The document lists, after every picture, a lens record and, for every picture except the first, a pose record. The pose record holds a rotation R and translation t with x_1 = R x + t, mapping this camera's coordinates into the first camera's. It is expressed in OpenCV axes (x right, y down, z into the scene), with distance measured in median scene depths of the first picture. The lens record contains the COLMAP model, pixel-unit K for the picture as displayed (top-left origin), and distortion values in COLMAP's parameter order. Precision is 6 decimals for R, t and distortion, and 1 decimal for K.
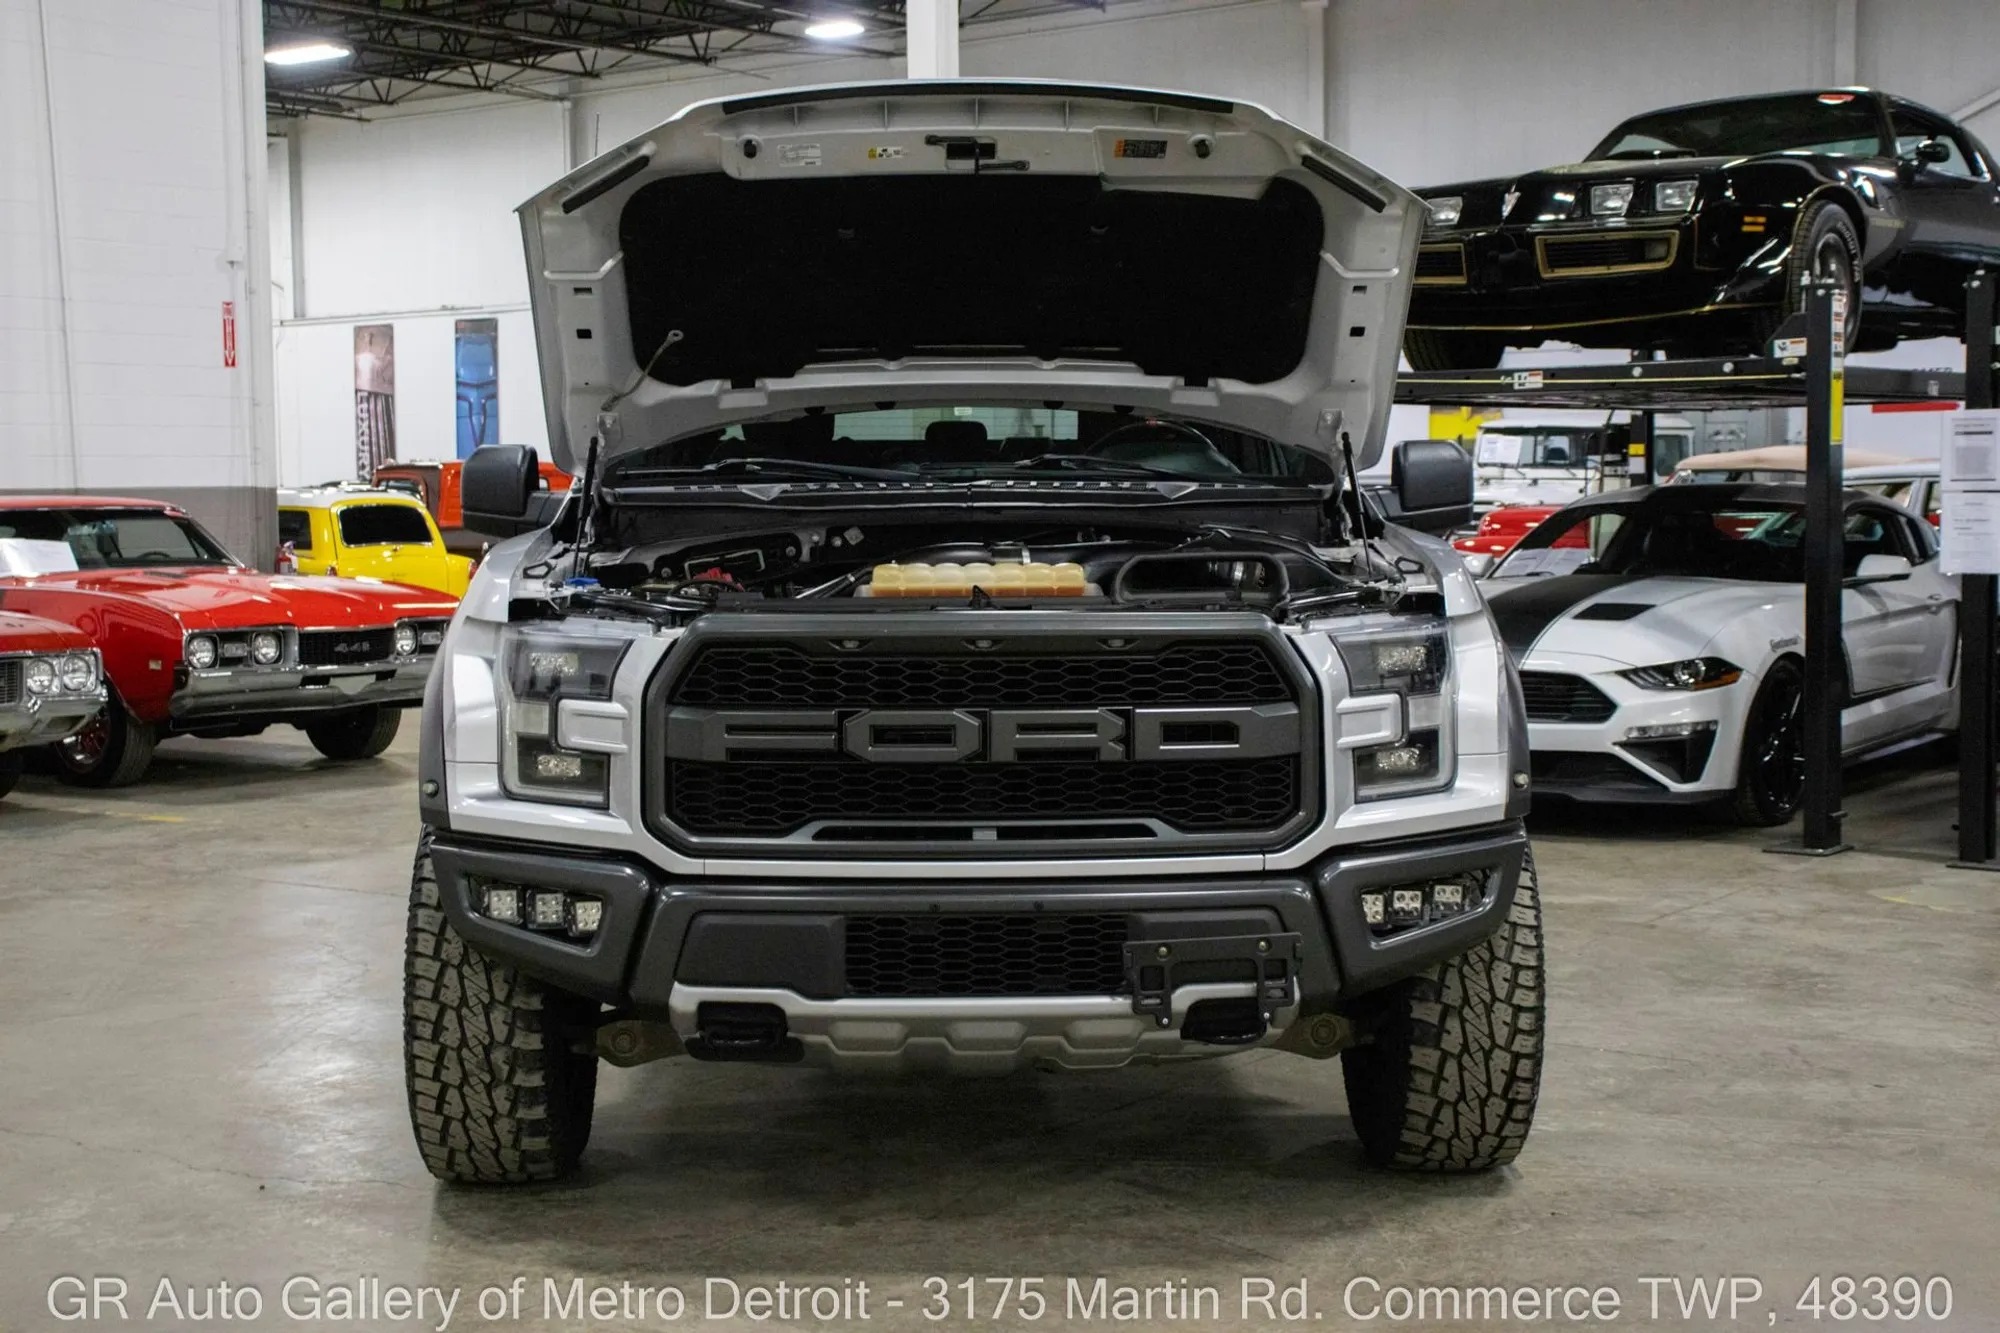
lens RADIAL K [[2903.6, 0, 989.1], [0, 2903.6, 663.6], [0, 0, 1]] dist [0.082001, 0.000000]
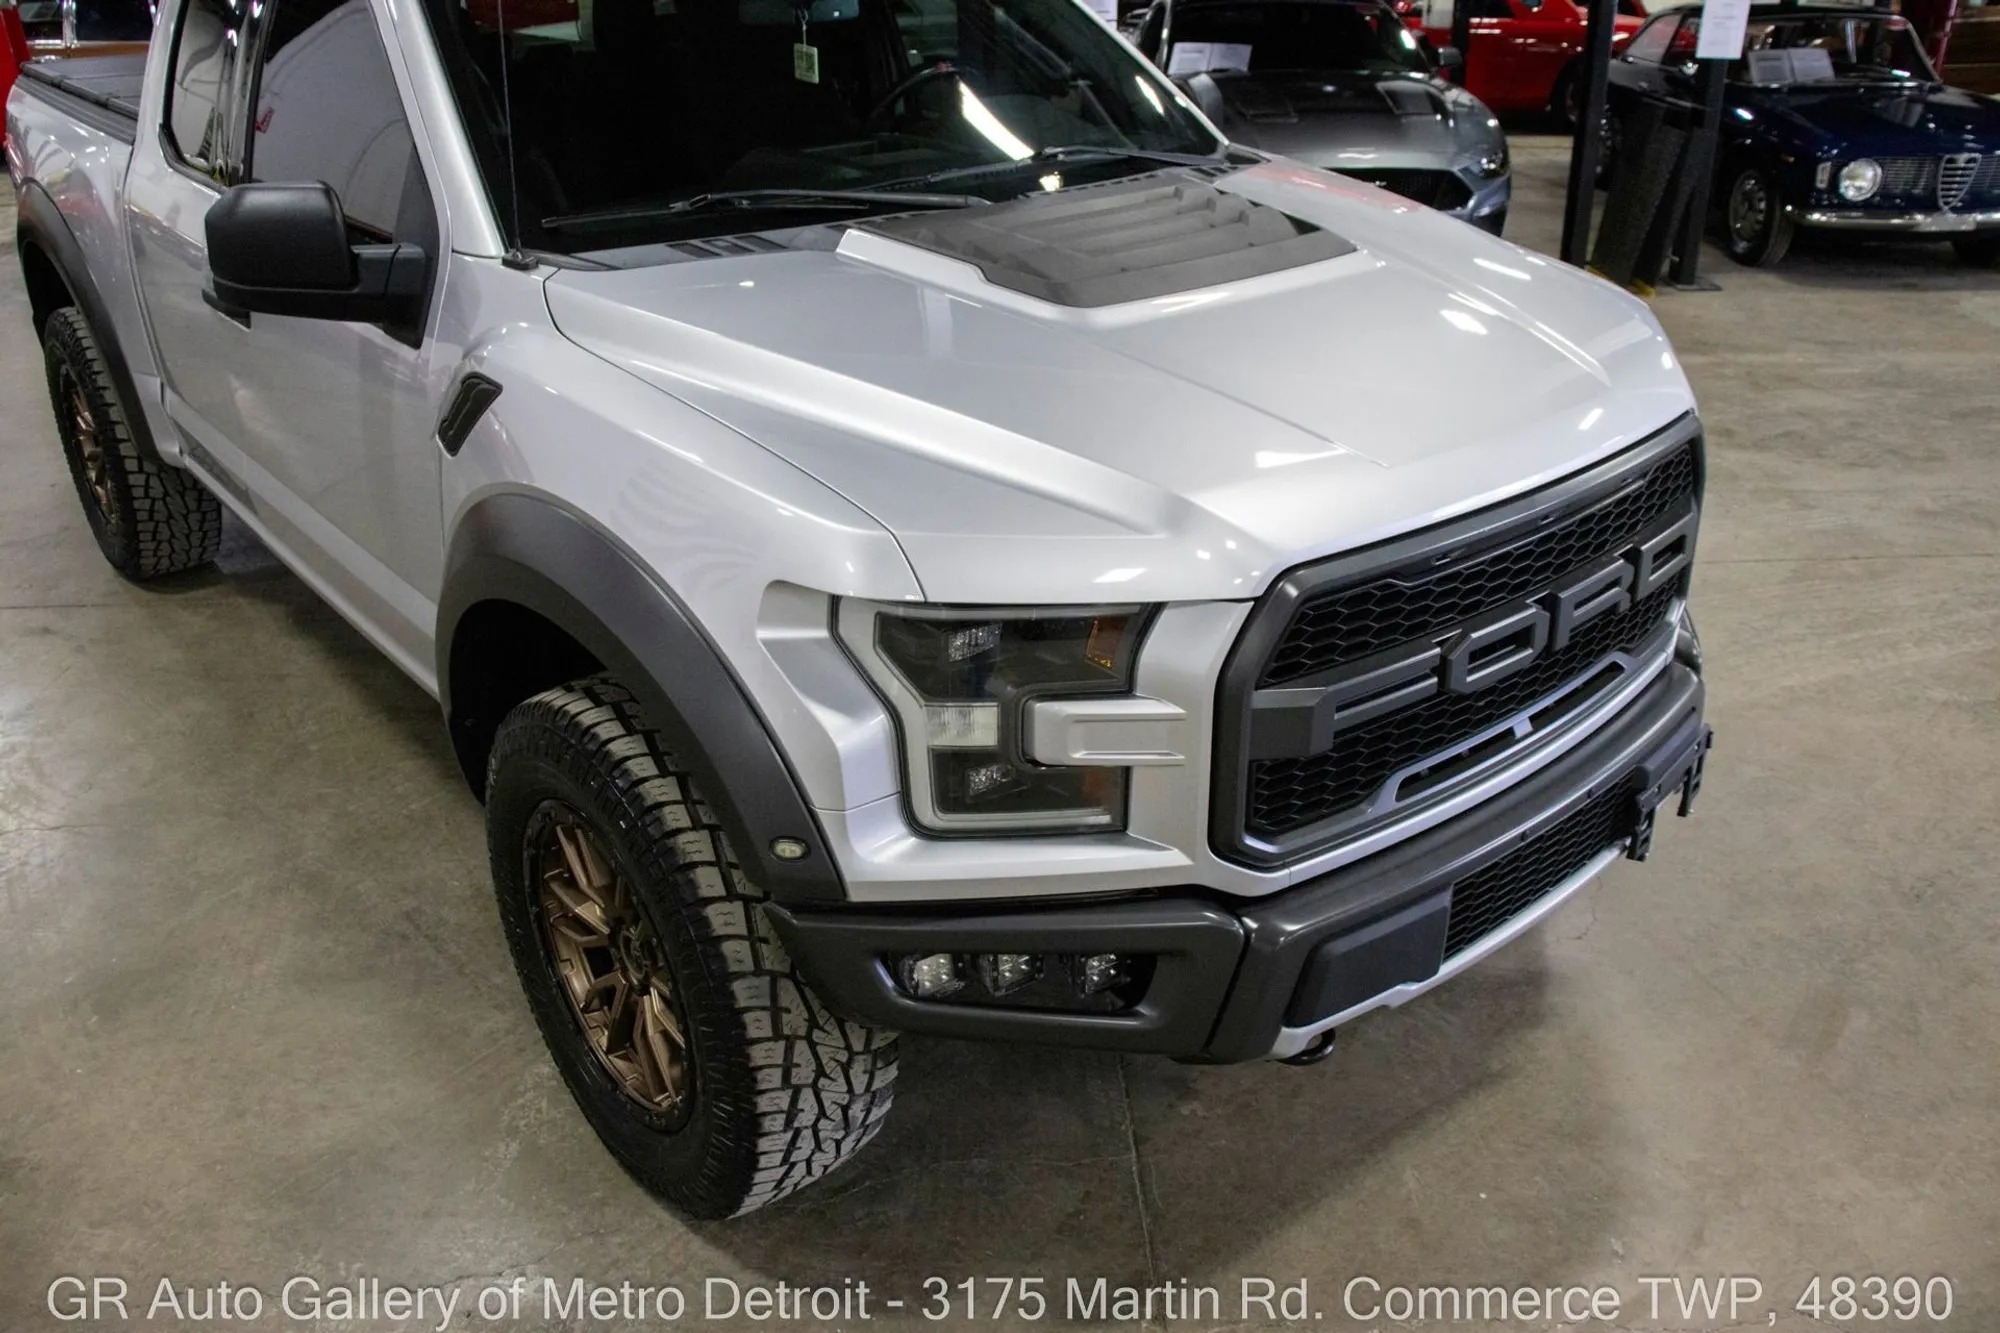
lens RADIAL K [[1673.6, 0, 1005.5], [0, 1673.6, 660.1], [0, 0, 1]] dist [-0.127719, 0.055431]
pose [[0.765849, -0.283293, 0.577252, -0.375548], [0.046810, 0.919901, 0.389348, -0.148417], [-0.641314, -0.271161, 0.717766, 0.733832]]
